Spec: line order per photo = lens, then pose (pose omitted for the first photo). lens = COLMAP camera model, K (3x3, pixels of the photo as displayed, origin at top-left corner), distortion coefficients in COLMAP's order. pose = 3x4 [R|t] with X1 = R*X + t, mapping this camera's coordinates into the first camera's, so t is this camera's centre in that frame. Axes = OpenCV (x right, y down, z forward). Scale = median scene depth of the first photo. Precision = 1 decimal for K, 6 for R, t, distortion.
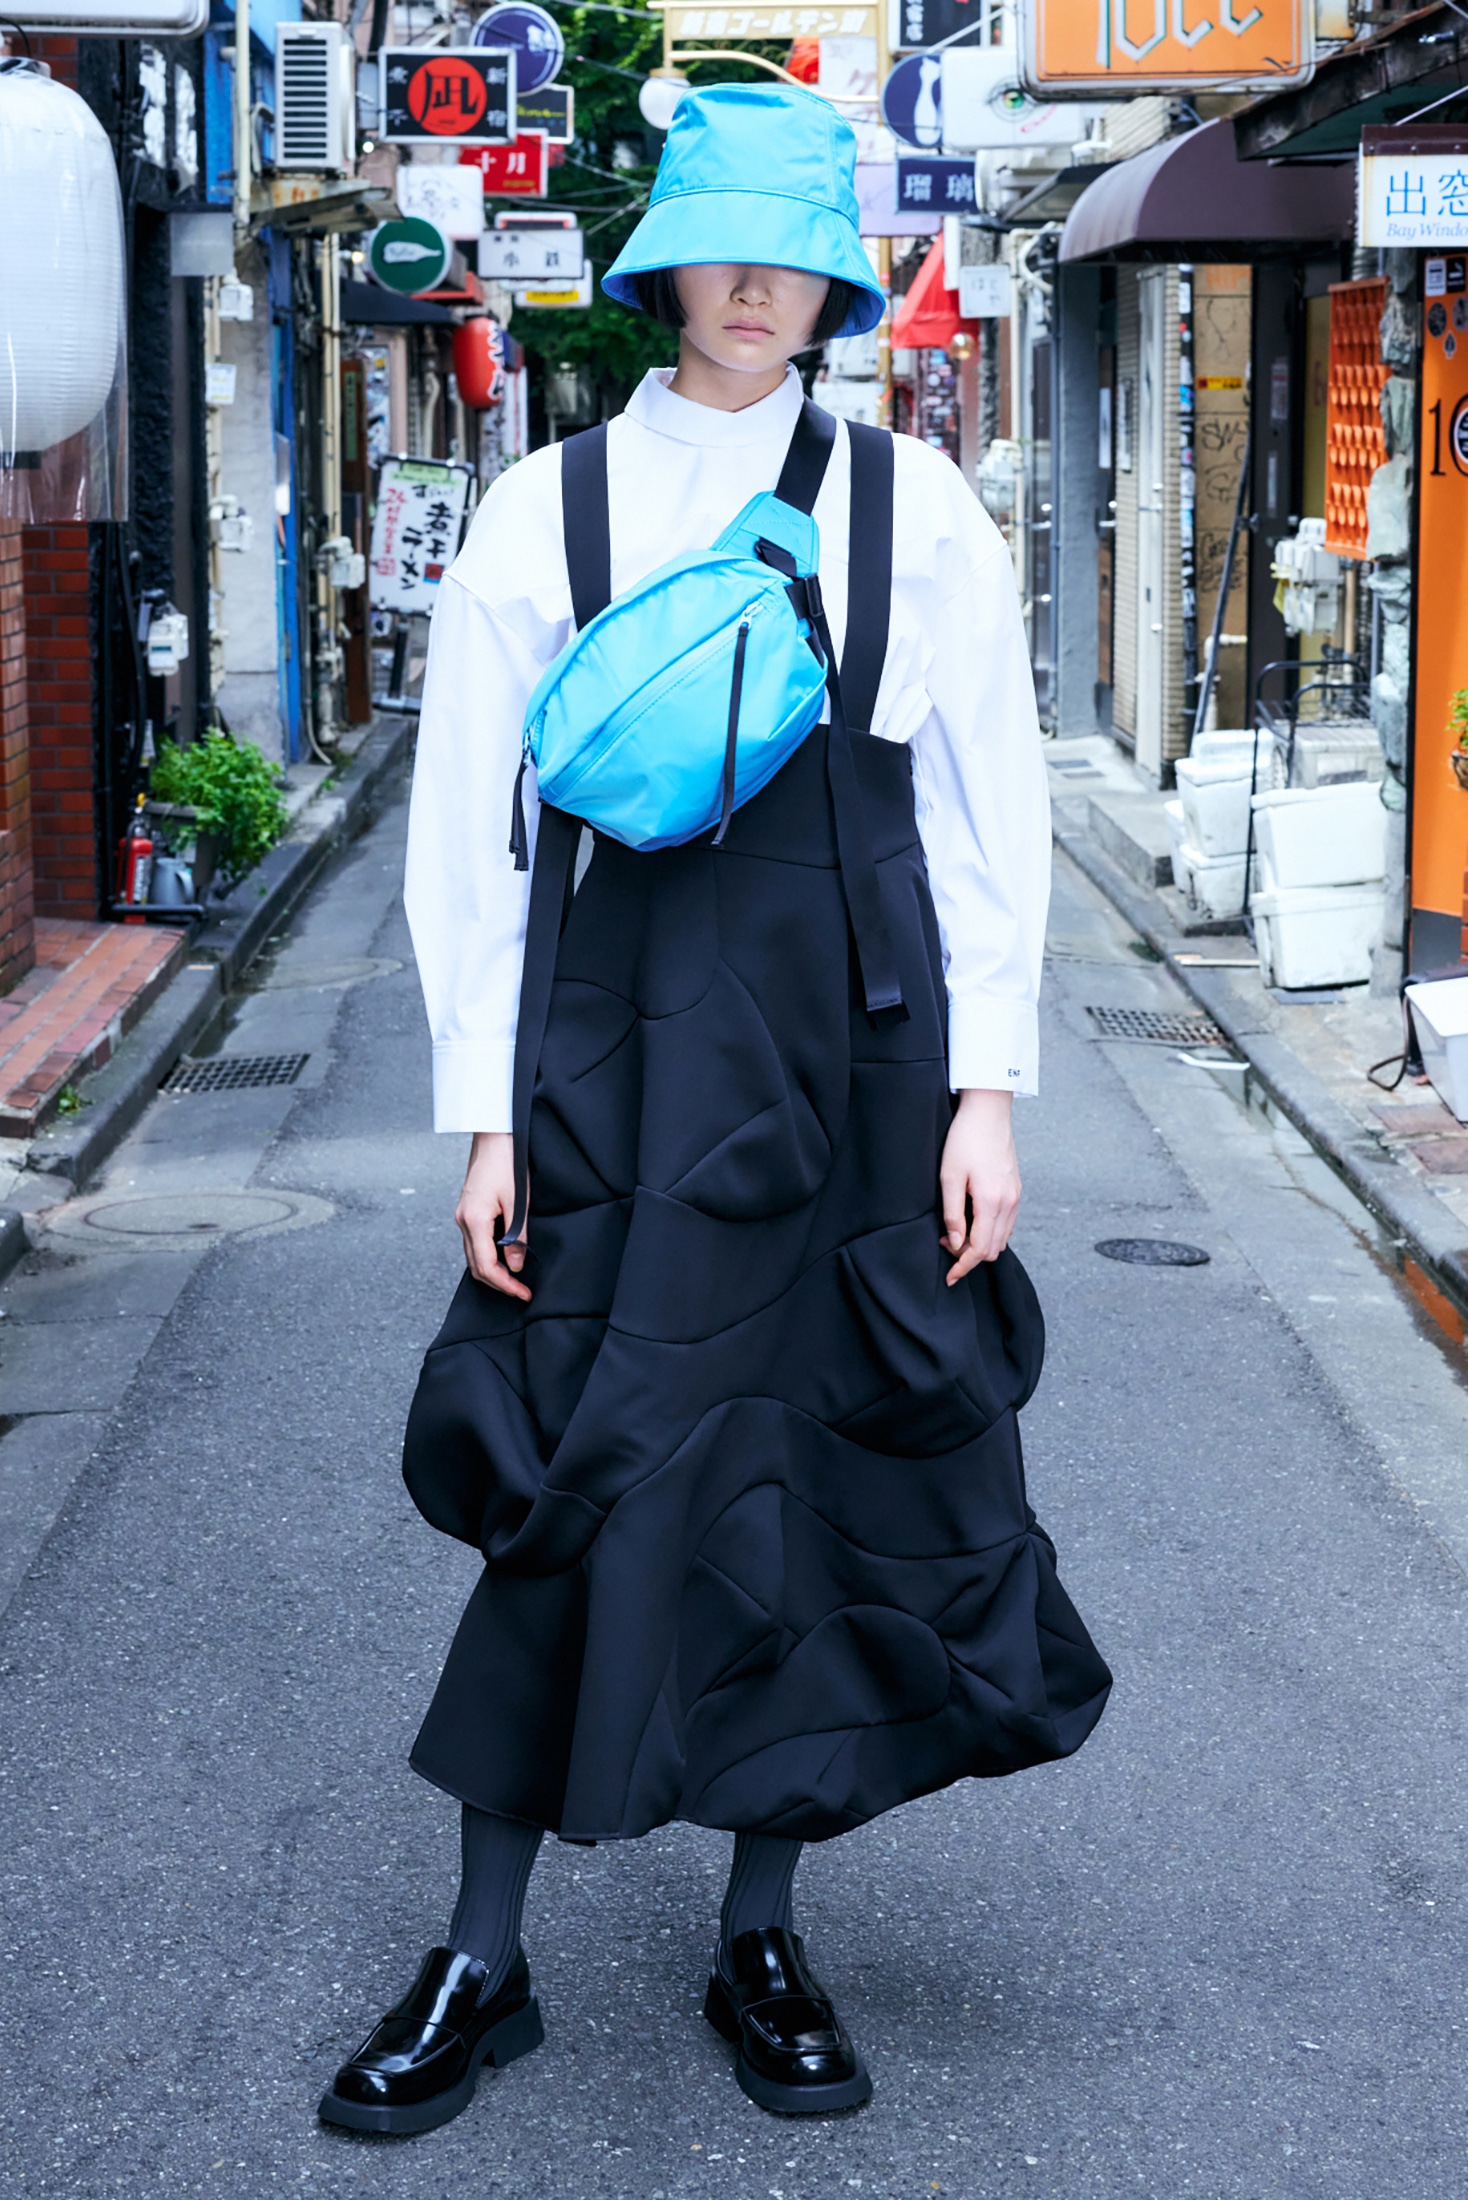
lens RADIAL K [[3583.0, 0, 686.0], [0, 3583.0, 929.8], [0, 0, 1]] dist [0.005530, 0.000000]
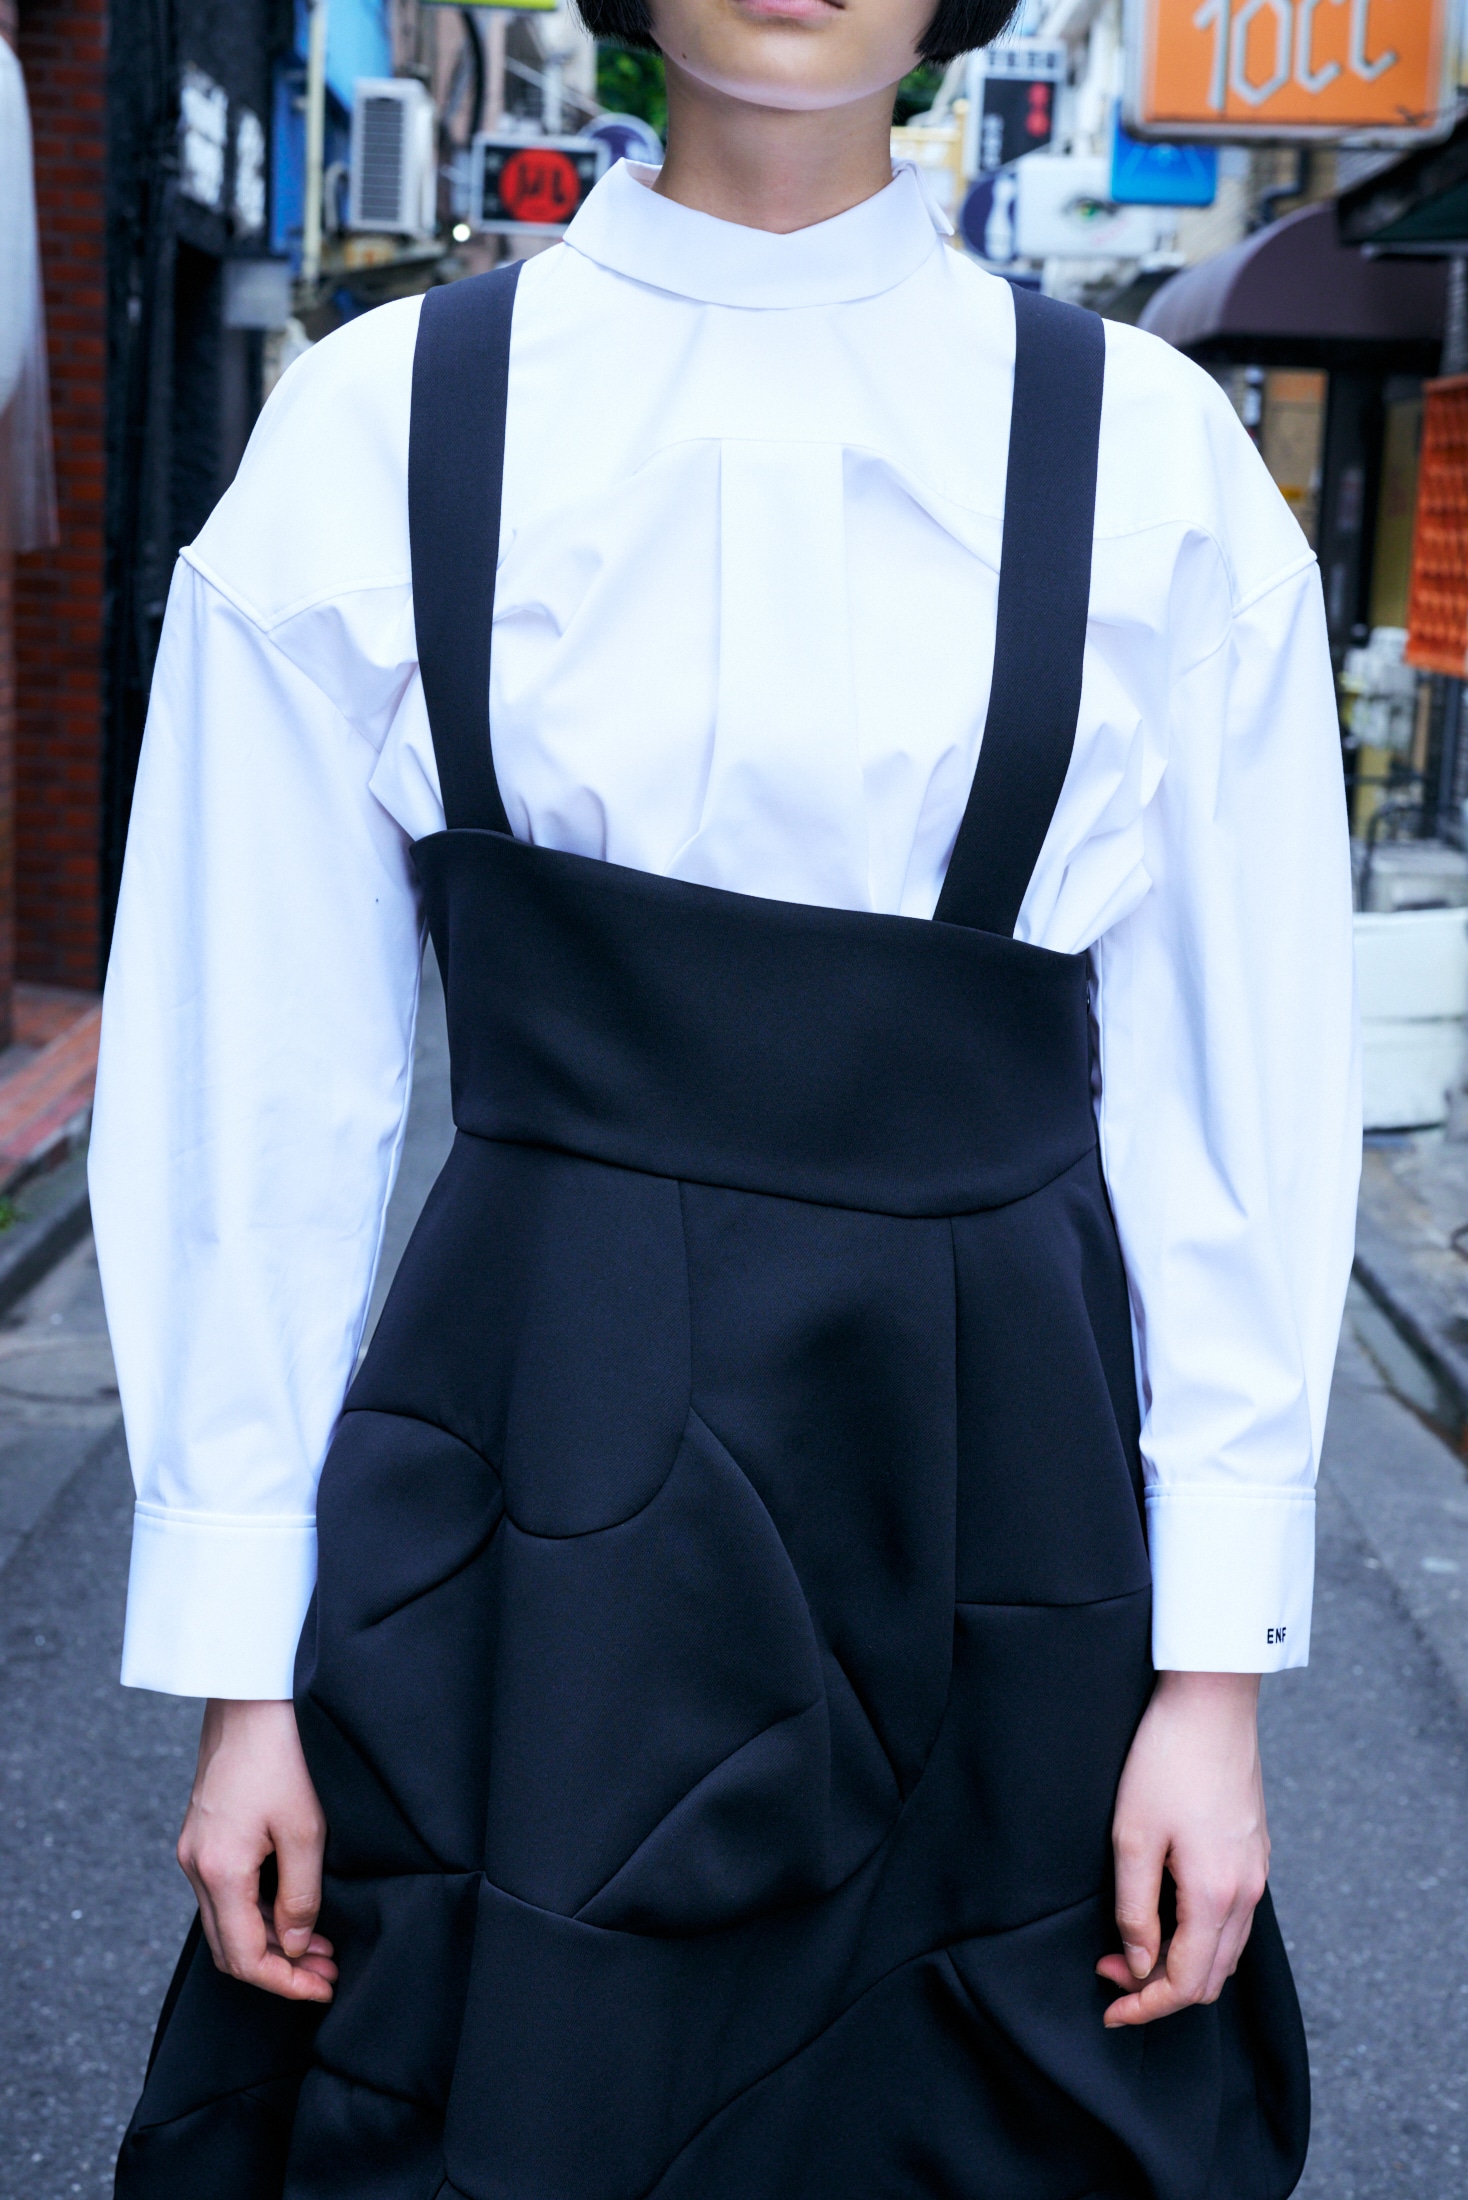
lens RADIAL K [[3037.3, 0, 752.7], [0, 3037.3, 1091.5], [0, 0, 1]] dist [0.014536, 0.000000]
pose [[0.998906, 0.046674, 0.003012, 0.009210], [-0.046758, 0.998090, 0.040371, -0.020053], [-0.001122, -0.040468, 0.999180, 0.228001]]
